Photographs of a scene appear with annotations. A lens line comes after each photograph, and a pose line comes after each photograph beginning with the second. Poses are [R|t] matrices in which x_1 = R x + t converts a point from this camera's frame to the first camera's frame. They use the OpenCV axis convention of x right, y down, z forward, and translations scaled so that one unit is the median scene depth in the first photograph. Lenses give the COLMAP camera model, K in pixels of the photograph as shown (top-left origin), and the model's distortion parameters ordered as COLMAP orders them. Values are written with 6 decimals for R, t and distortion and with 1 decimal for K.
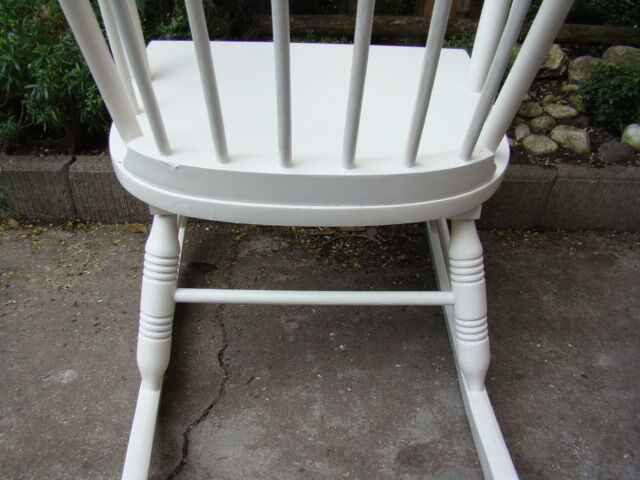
lens RADIAL K [[605.0, 0, 320.0], [0, 605.0, 240.0], [0, 0, 1]] dist [-0.186812, 0.133527]
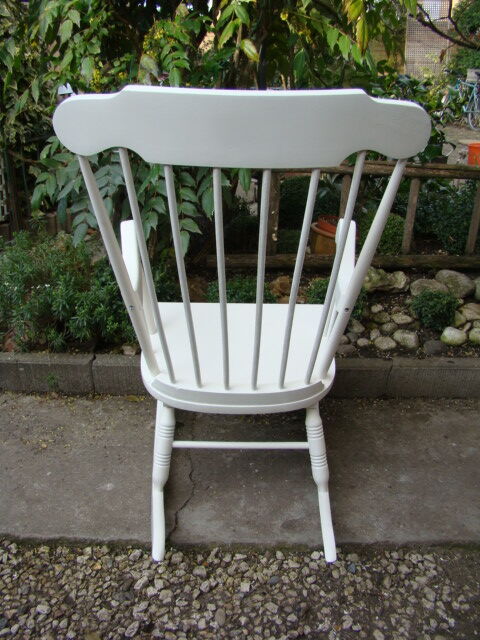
lens RADIAL K [[605.0, 0, 236.0], [0, 605.0, 311.6], [0, 0, 1]] dist [-0.186812, 0.133527]
pose [[0.999521, -0.007248, -0.030072, 0.030305], [0.004141, 0.994764, -0.102113, -0.110686], [0.030654, 0.101940, 0.994318, -0.799528]]
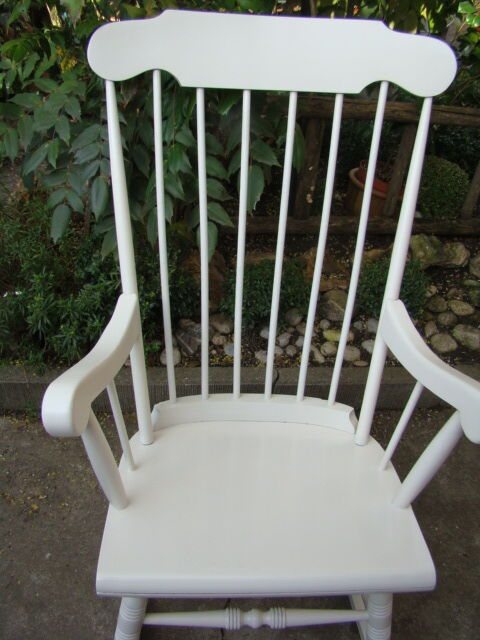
lens RADIAL K [[605.0, 0, 236.0], [0, 605.0, 311.6], [0, 0, 1]] dist [-0.186812, 0.133527]
pose [[0.998316, -0.008777, 0.057344, -0.205372], [-0.000177, 0.988022, 0.154310, -0.563031], [-0.058012, -0.154061, 0.986357, -0.323837]]
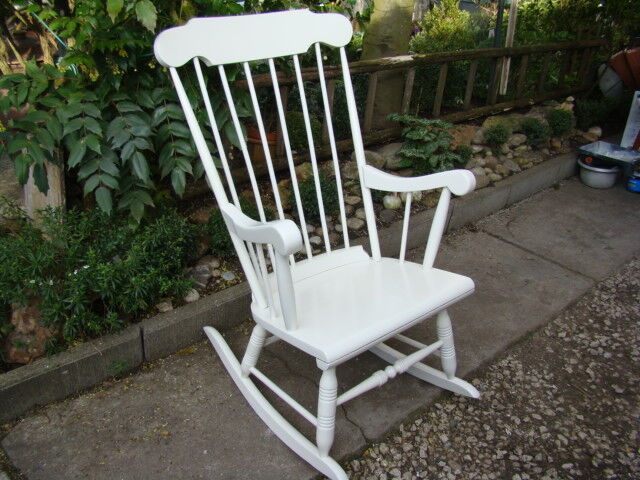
lens RADIAL K [[605.0, 0, 320.0], [0, 605.0, 240.0], [0, 0, 1]] dist [-0.186812, 0.133527]
pose [[0.767098, -0.302356, 0.565810, -1.039276], [0.311716, 0.946526, 0.083192, -0.397738], [-0.560708, 0.112555, 0.820328, -0.635807]]
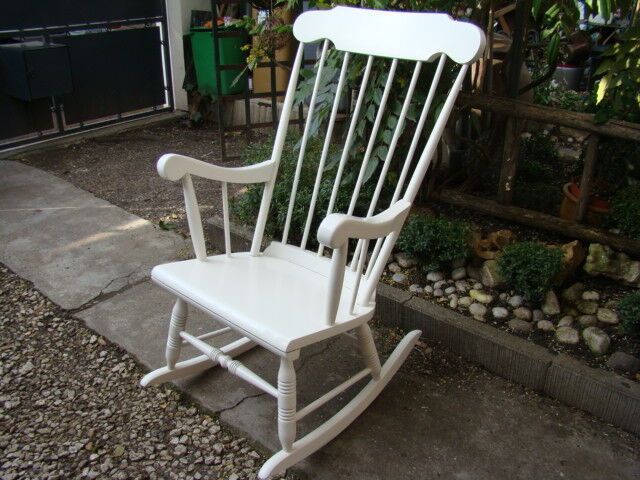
lens RADIAL K [[605.0, 0, 320.0], [0, 605.0, 240.0], [0, 0, 1]] dist [-0.186812, 0.133527]
pose [[0.749724, 0.265746, -0.606047, 0.914307], [-0.310748, 0.949949, 0.032127, -0.307816], [0.584251, 0.164242, 0.794780, -0.554731]]
